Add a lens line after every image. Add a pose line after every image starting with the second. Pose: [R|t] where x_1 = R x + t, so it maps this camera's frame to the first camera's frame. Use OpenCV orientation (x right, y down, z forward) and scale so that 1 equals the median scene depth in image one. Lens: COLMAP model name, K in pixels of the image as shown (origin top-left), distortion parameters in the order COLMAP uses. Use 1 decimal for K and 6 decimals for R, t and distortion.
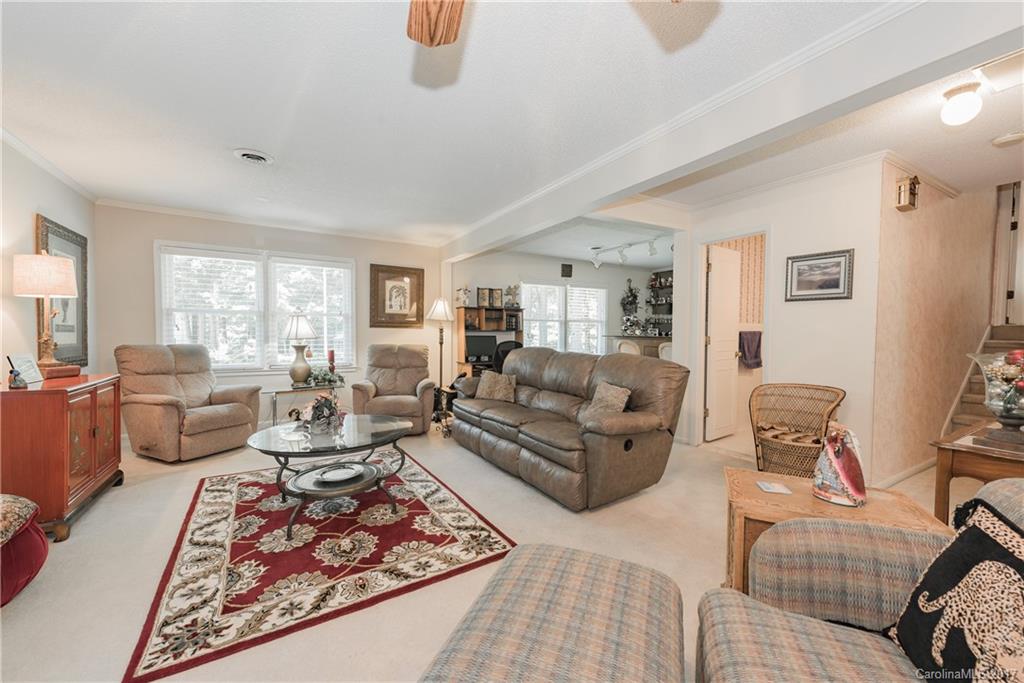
lens RADIAL K [[402.7, 0, 512.0], [0, 402.7, 341.5], [0, 0, 1]] dist [0.014244, -0.000296]
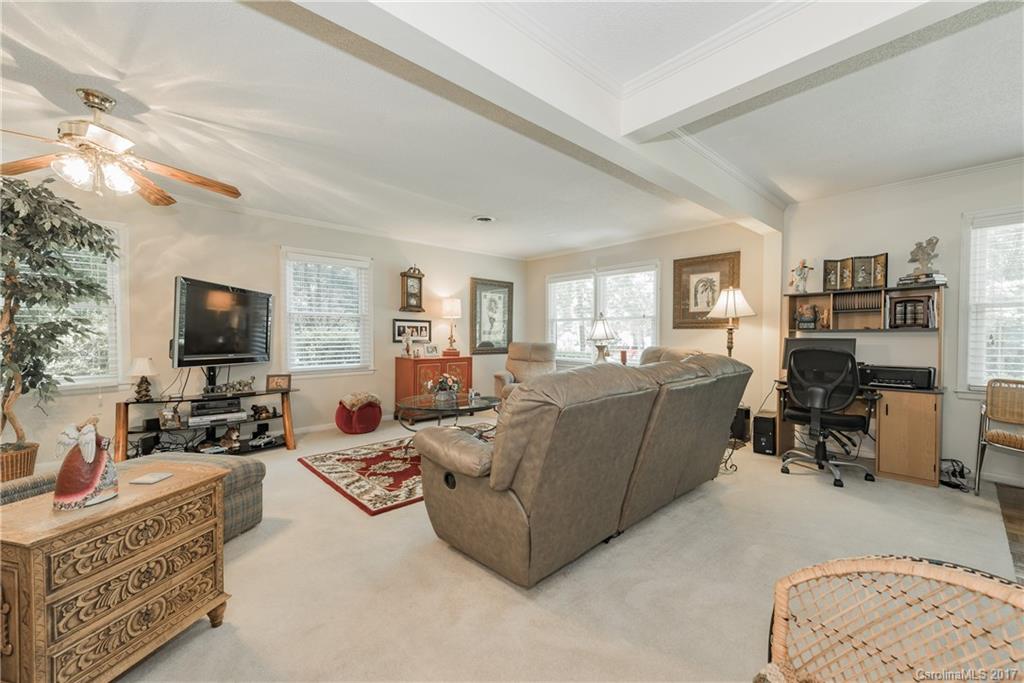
lens RADIAL K [[402.7, 0, 512.0], [0, 402.7, 341.5], [0, 0, 1]] dist [0.014244, -0.000296]
pose [[0.183245, 0.010369, -0.983013, 0.482679], [-0.019985, 0.999777, 0.006820, -0.003924], [0.982864, 0.018395, 0.183411, 0.450172]]
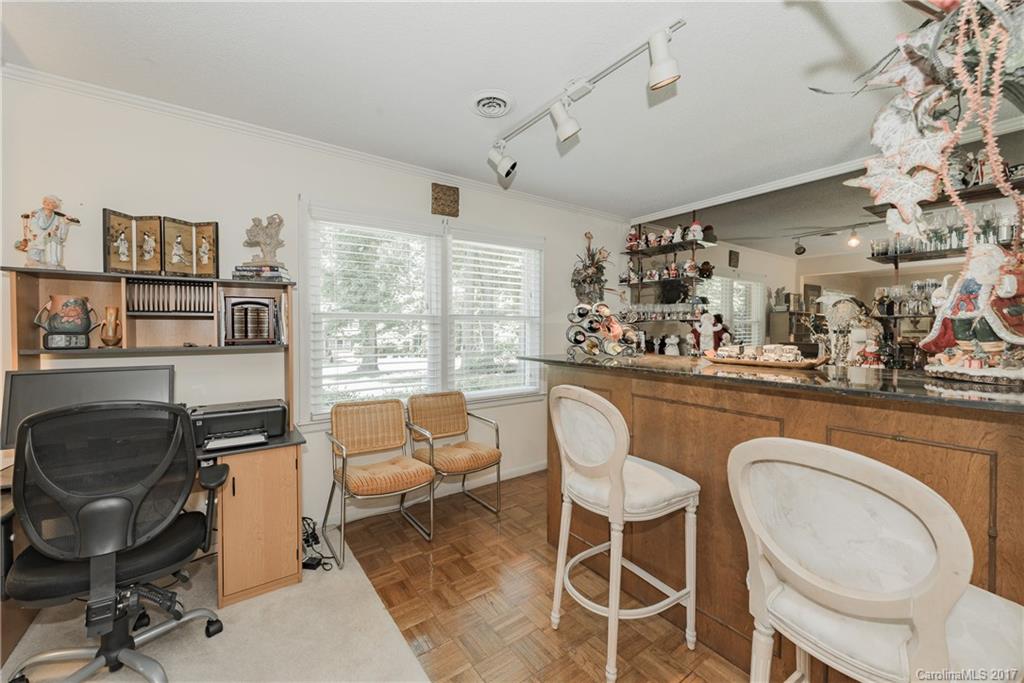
lens RADIAL K [[399.7, 0, 508.3], [0, 399.7, 338.8], [0, 0, 1]] dist [-0.000159, -0.000231]
pose [[0.996716, -0.009307, 0.080440, 0.214612], [0.009402, 0.999955, -0.000806, -0.034288], [-0.080429, 0.001559, 0.996759, 0.729758]]
